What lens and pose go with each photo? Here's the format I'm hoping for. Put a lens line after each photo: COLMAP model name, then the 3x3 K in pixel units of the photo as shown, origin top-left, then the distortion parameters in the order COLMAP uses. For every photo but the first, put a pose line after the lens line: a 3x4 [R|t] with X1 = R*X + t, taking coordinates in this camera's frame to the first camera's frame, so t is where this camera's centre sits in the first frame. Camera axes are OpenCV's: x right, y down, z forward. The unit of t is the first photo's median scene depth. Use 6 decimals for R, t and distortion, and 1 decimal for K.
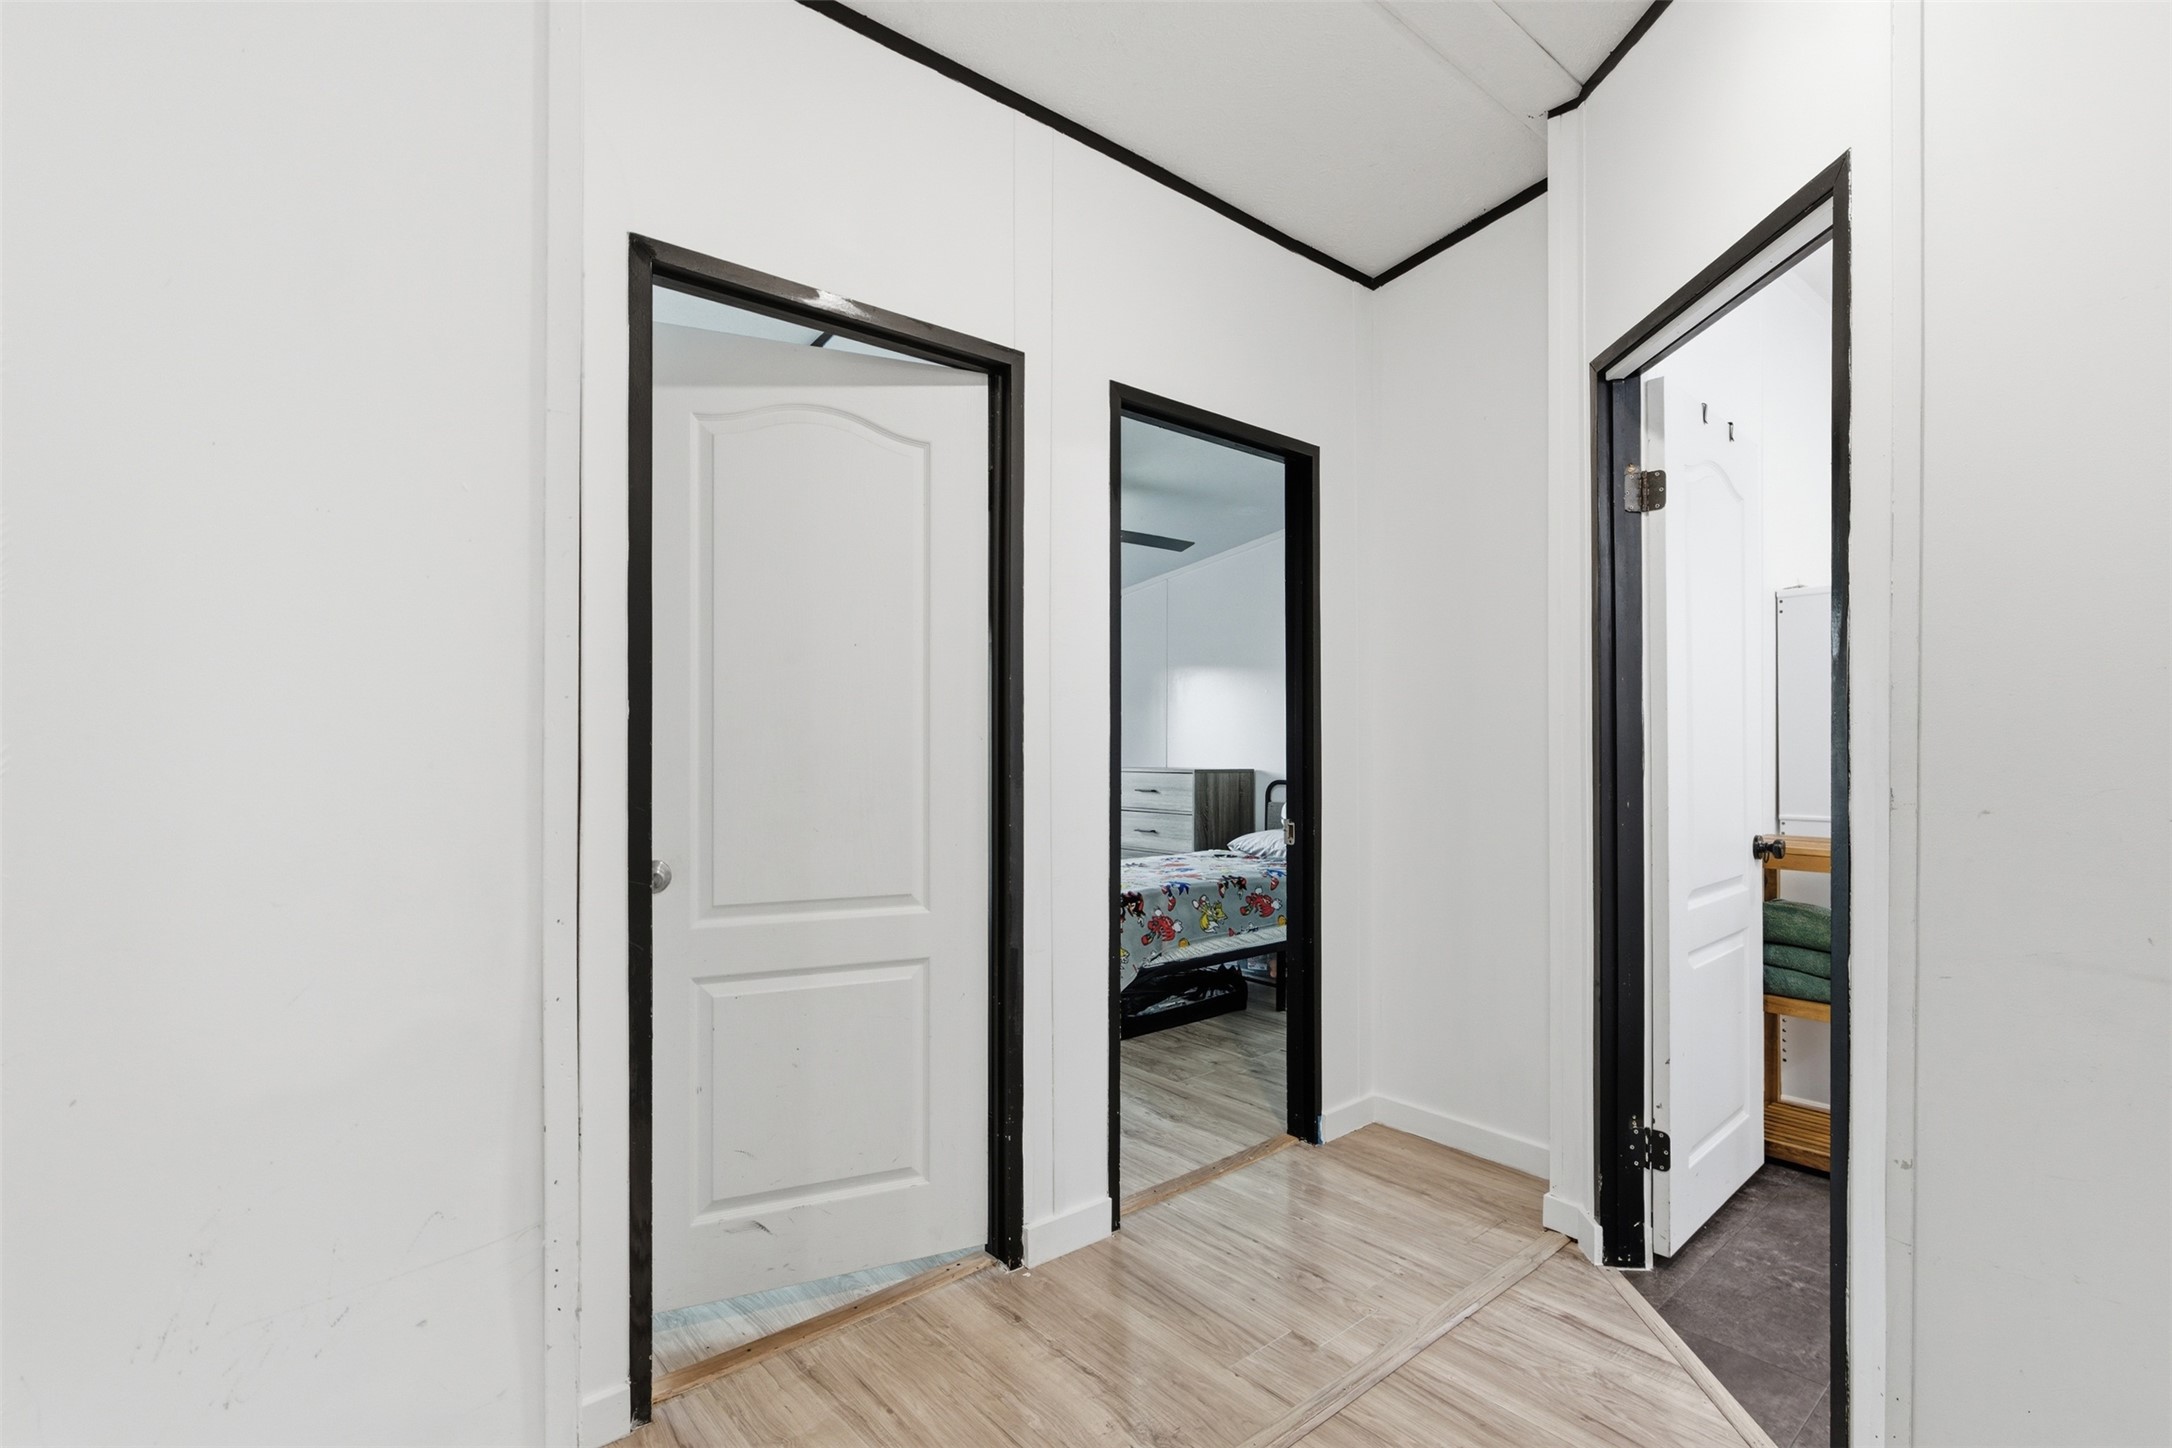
lens RADIAL K [[974.2, 0, 1089.2], [0, 974.2, 731.2], [0, 0, 1]] dist [0.000863, 0.000165]
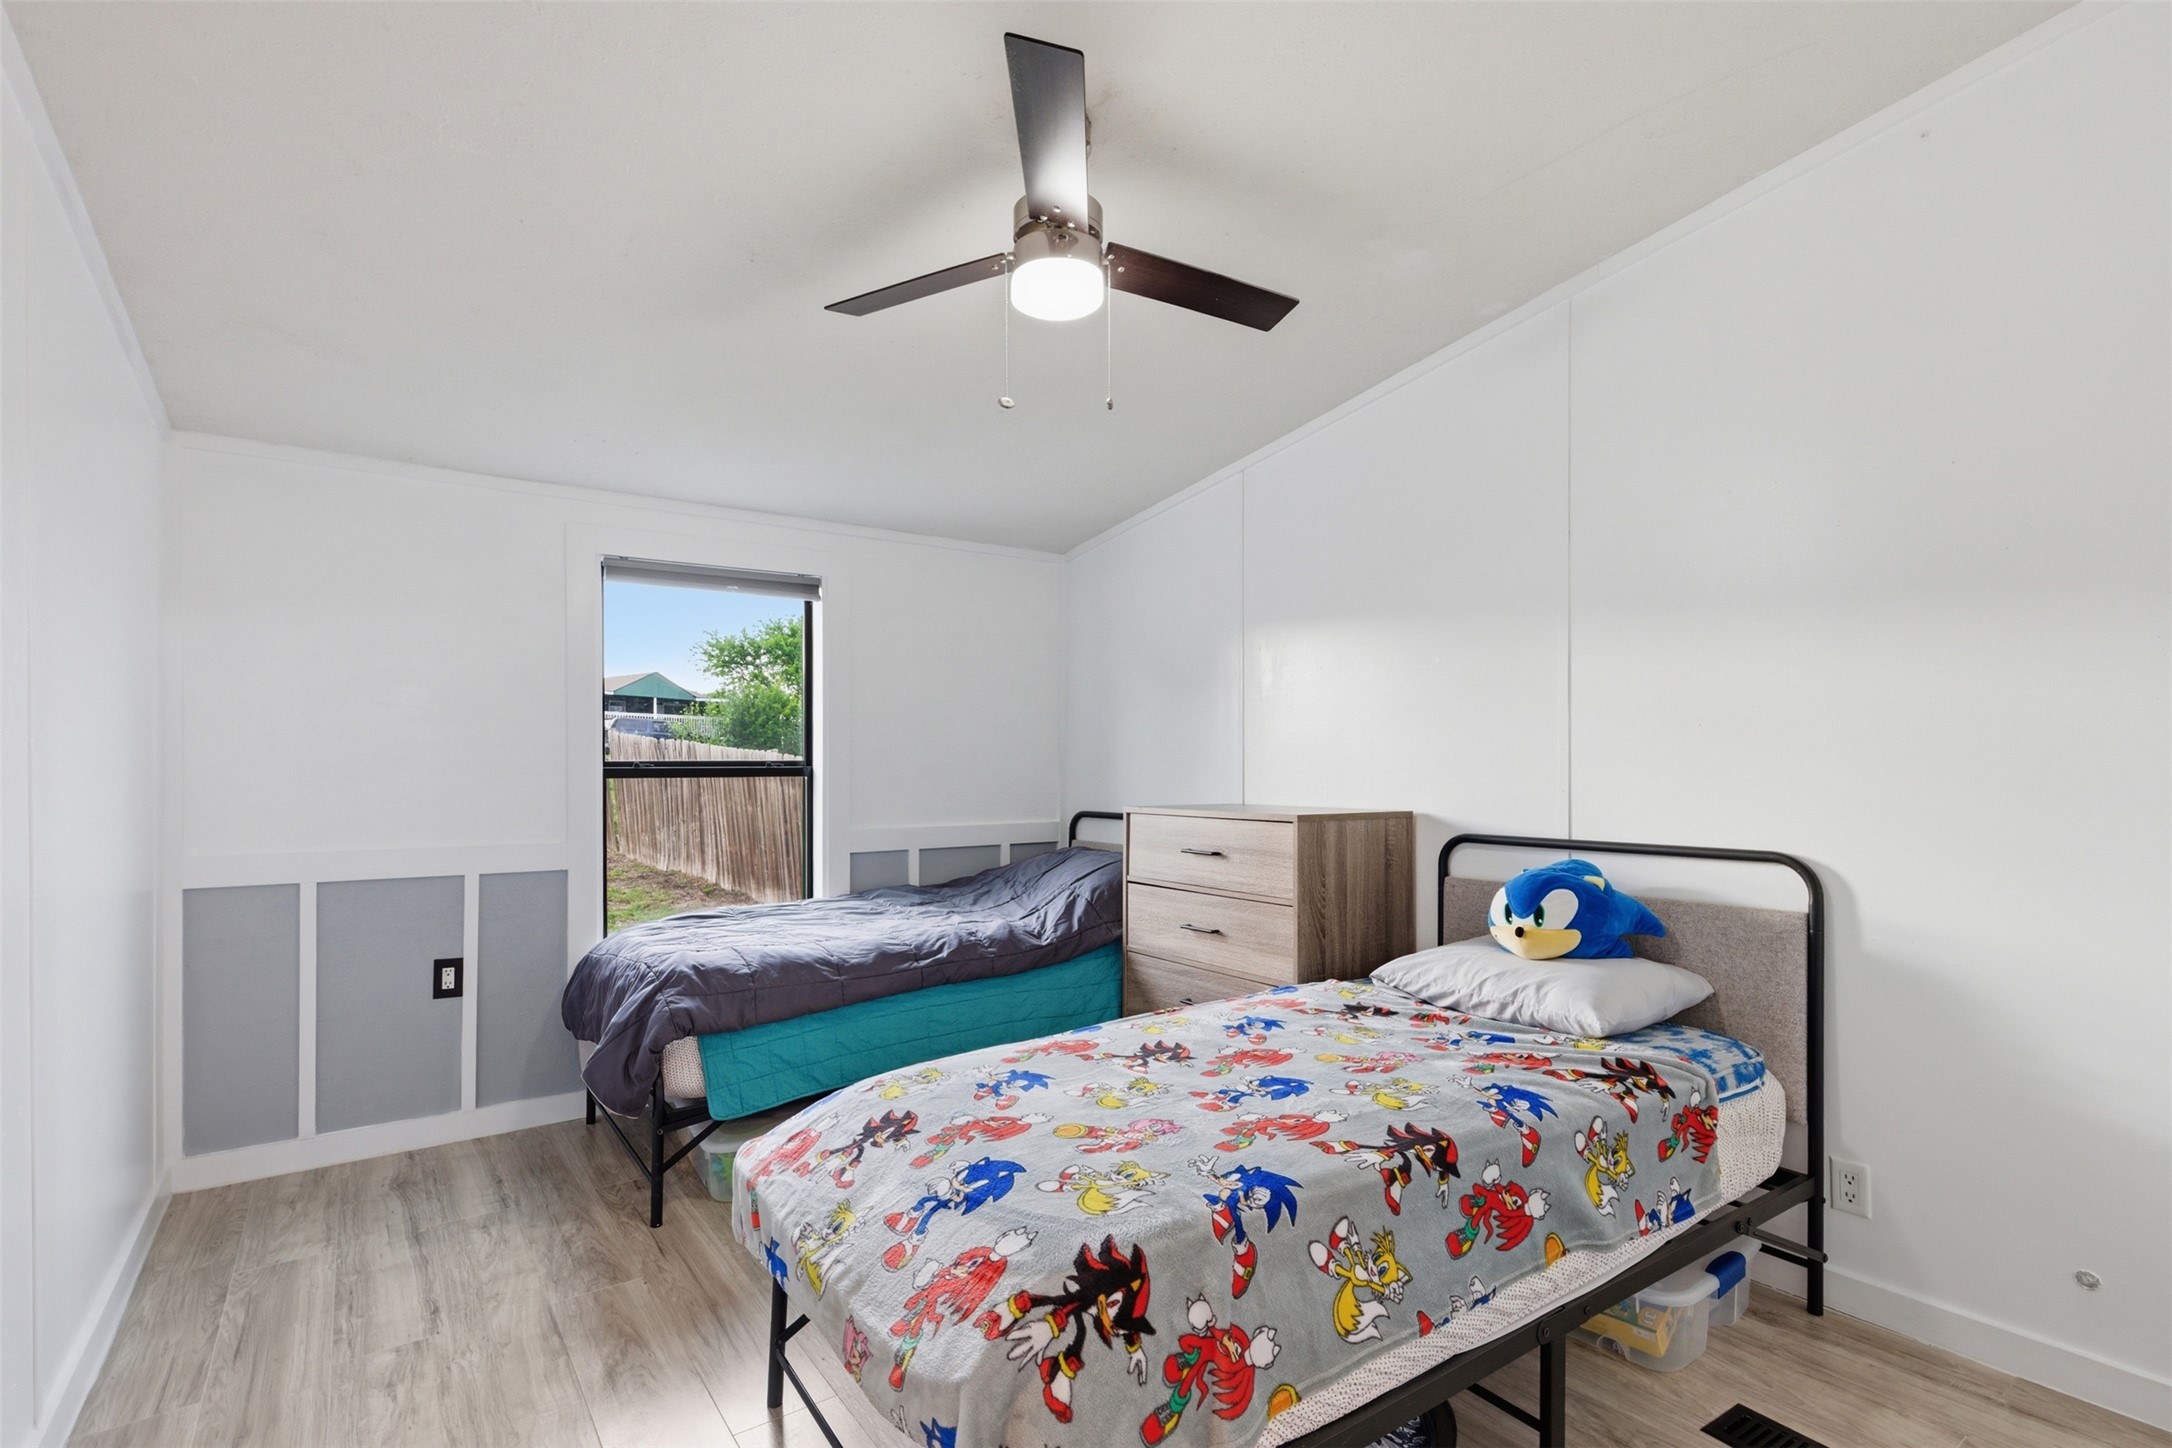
lens RADIAL K [[1034.2, 0, 1085.6], [0, 1034.2, 743.4], [0, 0, 1]] dist [0.002002, 0.000113]
pose [[0.996701, -0.006667, -0.080892, 0.057632], [0.006256, 0.999966, -0.005324, 0.006776], [0.080924, 0.004800, 0.996709, 0.615998]]
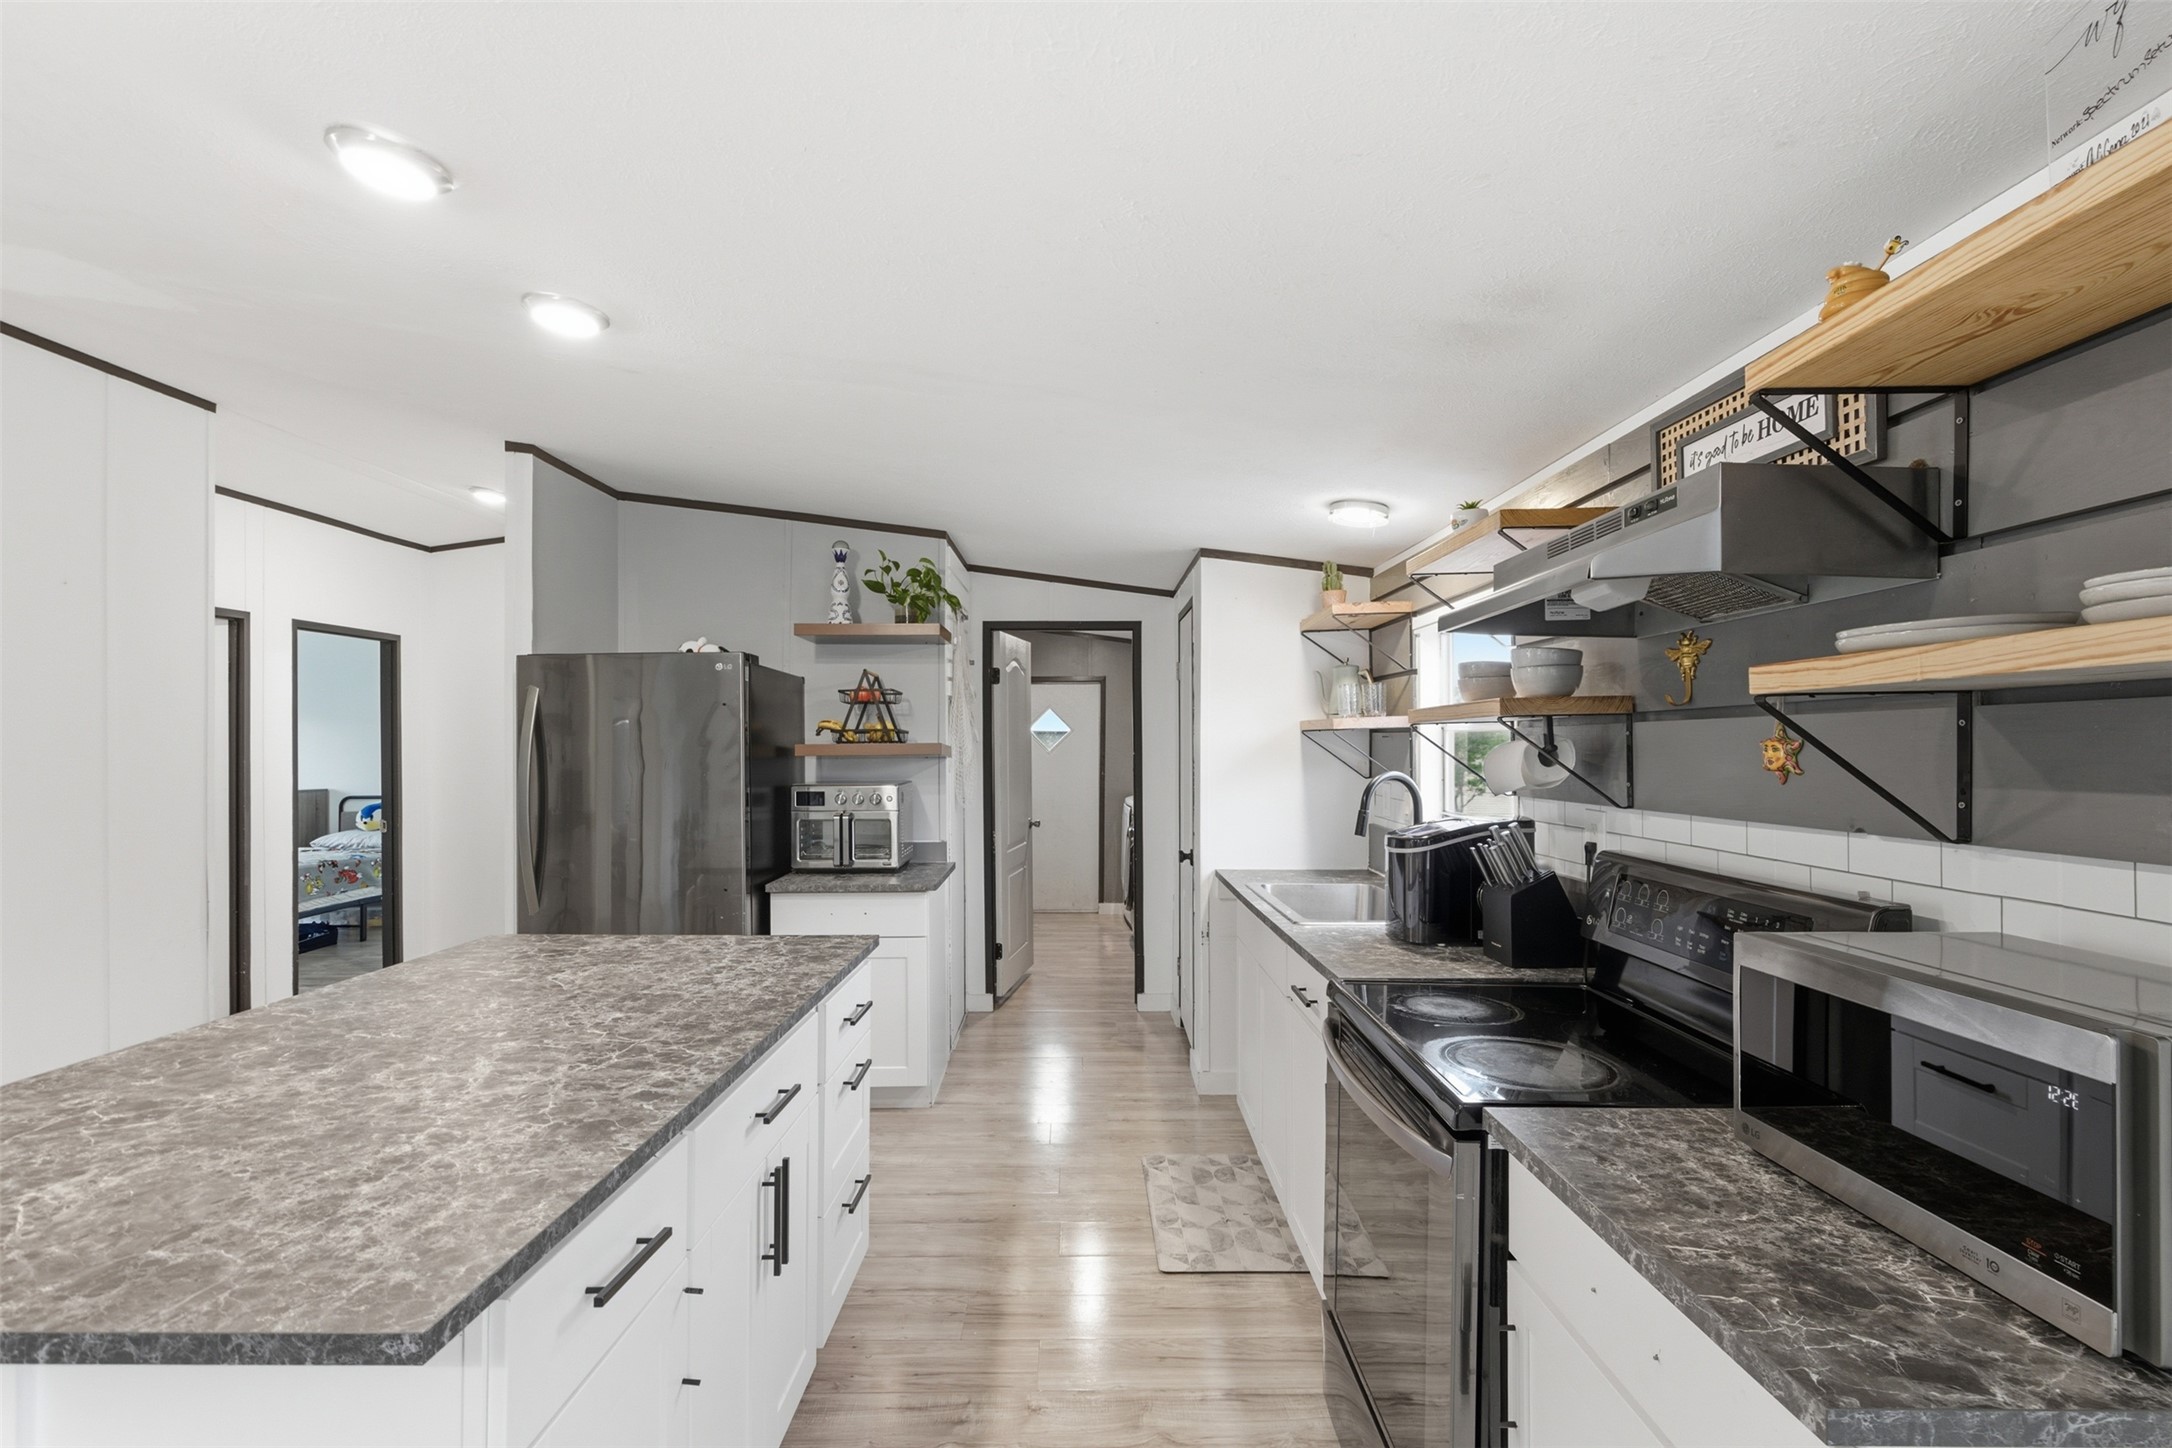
lens RADIAL K [[974.2, 0, 1098.4], [0, 974.2, 755.2], [0, 0, 1]] dist [0.000863, 0.000165]
pose [[0.634256, -0.004496, 0.773110, -0.280920], [-0.005883, 0.999926, 0.010642, -0.044832], [-0.773101, -0.011298, 0.634182, -0.966025]]
